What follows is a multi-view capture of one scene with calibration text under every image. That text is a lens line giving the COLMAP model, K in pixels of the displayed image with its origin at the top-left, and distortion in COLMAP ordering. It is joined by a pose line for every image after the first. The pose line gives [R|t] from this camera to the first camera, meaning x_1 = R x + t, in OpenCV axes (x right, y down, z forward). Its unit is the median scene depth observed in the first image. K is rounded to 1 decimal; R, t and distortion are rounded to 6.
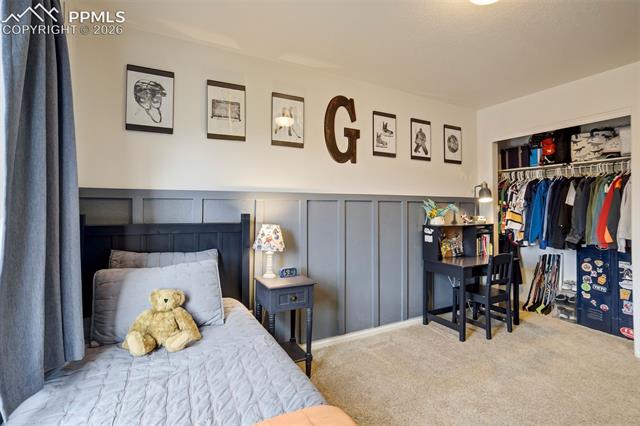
lens RADIAL K [[301.5, 0, 333.7], [0, 301.5, 201.2], [0, 0, 1]] dist [-0.033448, 0.016468]
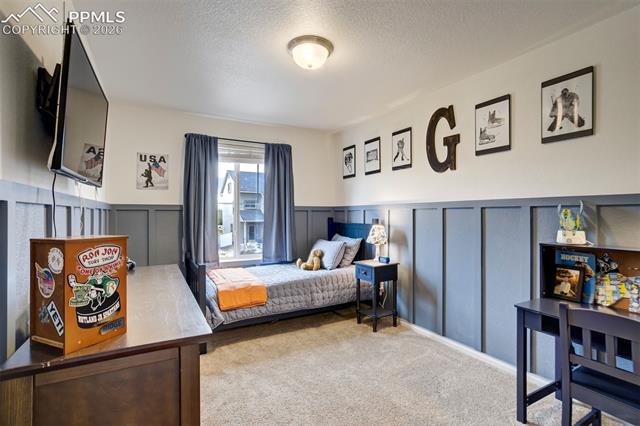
lens RADIAL K [[301.5, 0, 322.1], [0, 301.5, 214.5], [0, 0, 1]] dist [-0.033448, 0.016468]
pose [[0.027820, -0.004900, -0.999601, 1.037794], [0.015883, 0.999864, -0.004459, 0.017248], [0.999487, -0.015752, 0.027894, 0.543059]]
